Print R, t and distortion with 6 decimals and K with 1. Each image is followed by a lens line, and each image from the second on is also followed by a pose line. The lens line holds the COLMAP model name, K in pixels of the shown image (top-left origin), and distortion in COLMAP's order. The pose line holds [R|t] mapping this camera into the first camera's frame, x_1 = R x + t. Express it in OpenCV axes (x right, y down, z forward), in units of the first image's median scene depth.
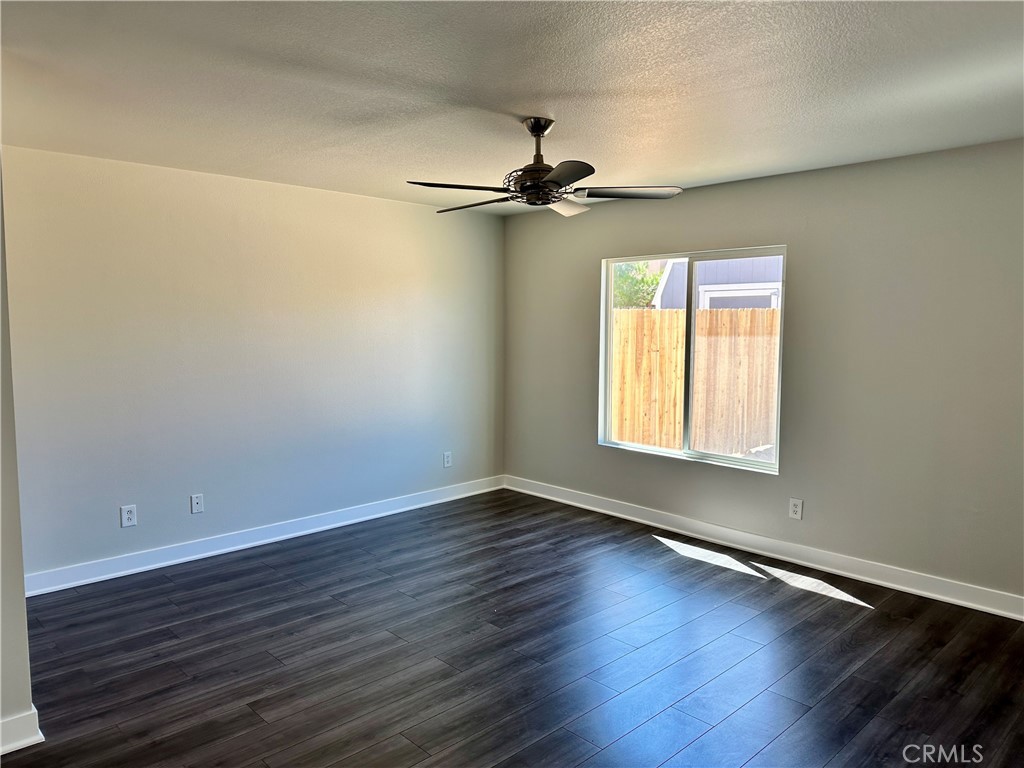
lens RADIAL K [[720.6, 0, 509.8], [0, 720.6, 384.4], [0, 0, 1]] dist [0.015113, -0.017360]
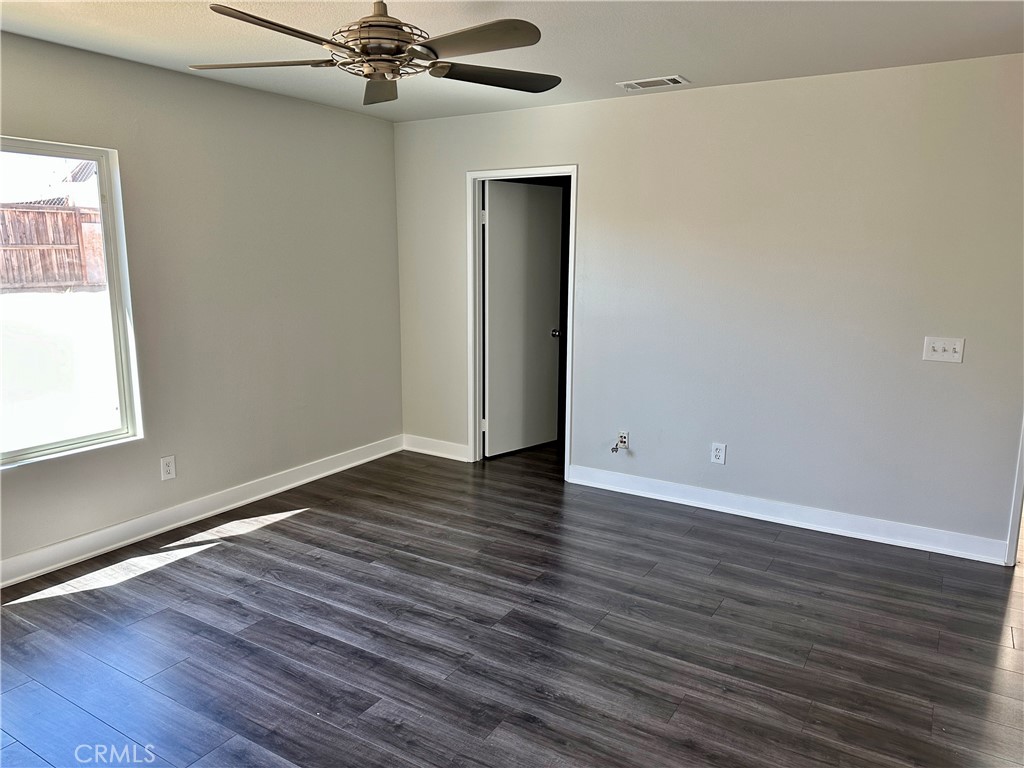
lens RADIAL K [[720.6, 0, 513.8], [0, 720.6, 386.6], [0, 0, 1]] dist [0.015113, -0.017360]
pose [[-0.267431, -0.182605, 0.946116, -0.551862], [0.079356, 0.974370, 0.210489, -0.077383], [-0.960304, 0.131371, -0.246086, 0.857947]]
